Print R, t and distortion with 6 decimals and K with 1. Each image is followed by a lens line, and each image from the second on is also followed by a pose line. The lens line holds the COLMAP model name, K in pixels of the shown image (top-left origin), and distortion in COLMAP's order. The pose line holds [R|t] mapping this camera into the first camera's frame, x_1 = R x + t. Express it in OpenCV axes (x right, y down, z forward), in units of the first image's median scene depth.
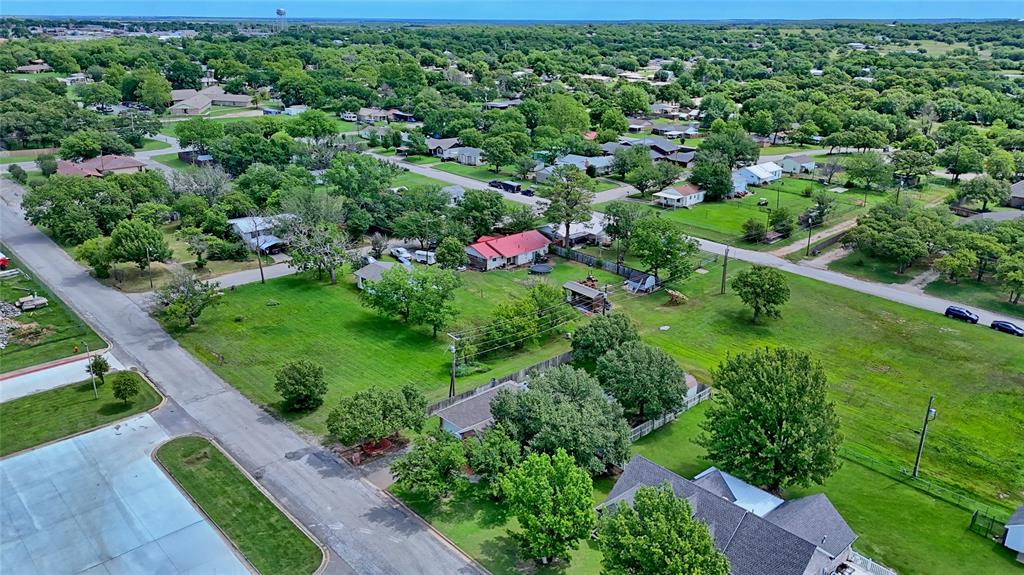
lens RADIAL K [[753.4, 0, 512.0], [0, 753.4, 287.5], [0, 0, 1]] dist [0.058086, -0.070759]
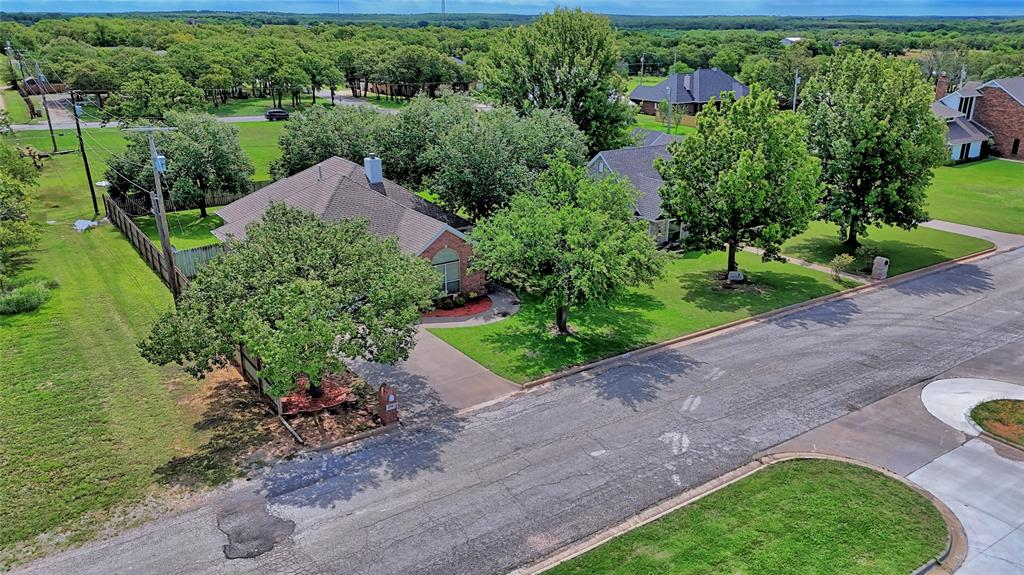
lens RADIAL K [[753.4, 0, 512.0], [0, 753.4, 287.5], [0, 0, 1]] dist [0.058086, -0.070759]
pose [[0.153859, -0.328892, 0.931750, -0.477226], [0.339496, 0.903166, 0.262742, 0.106191], [-0.927939, 0.275900, 0.250617, 0.820650]]
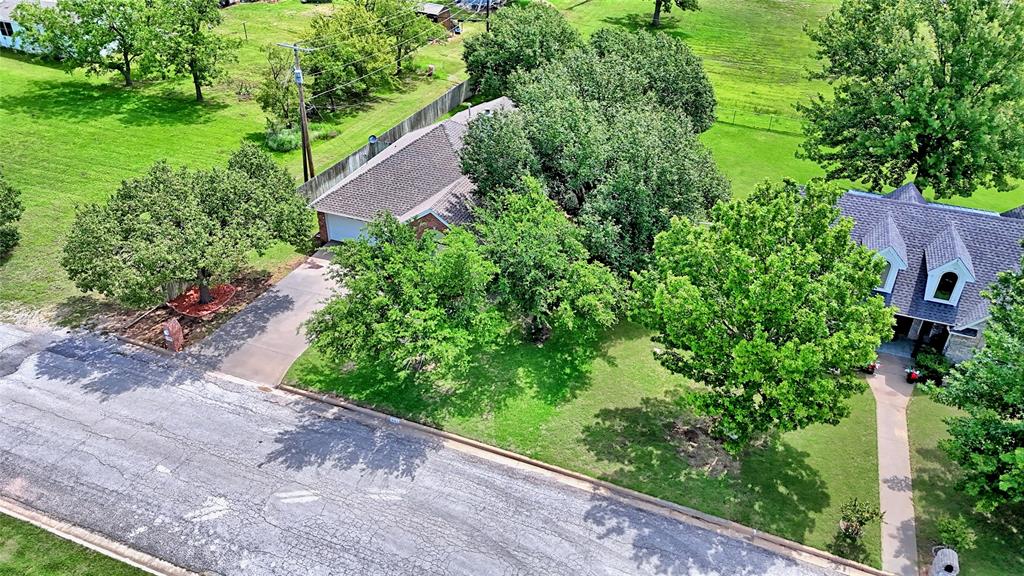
lens RADIAL K [[753.4, 0, 512.0], [0, 753.4, 288.0], [0, 0, 1]] dist [0.058086, -0.070759]
pose [[0.899837, -0.222805, 0.375034, -0.182327], [0.132192, 0.958575, 0.252308, 0.117024], [-0.415714, -0.177460, 0.892015, 0.536168]]
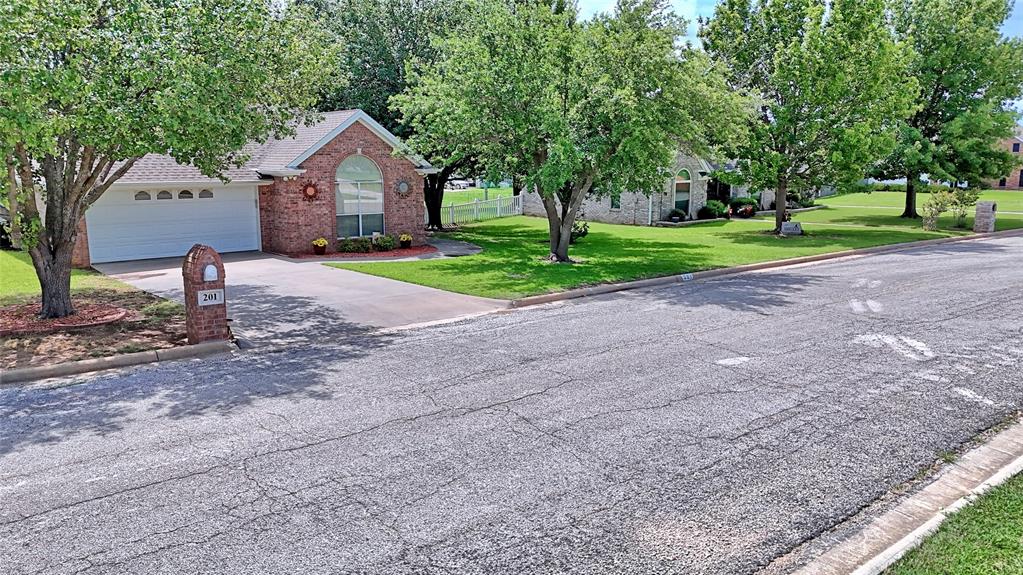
lens RADIAL K [[752.6, 0, 511.5], [0, 752.6, 287.5], [0, 0, 1]] dist [0.058086, -0.070759]
pose [[0.058659, -0.170715, 0.983573, -0.329944], [0.346342, 0.927552, 0.140337, 0.217232], [-0.936273, 0.332421, 0.113535, 0.897973]]
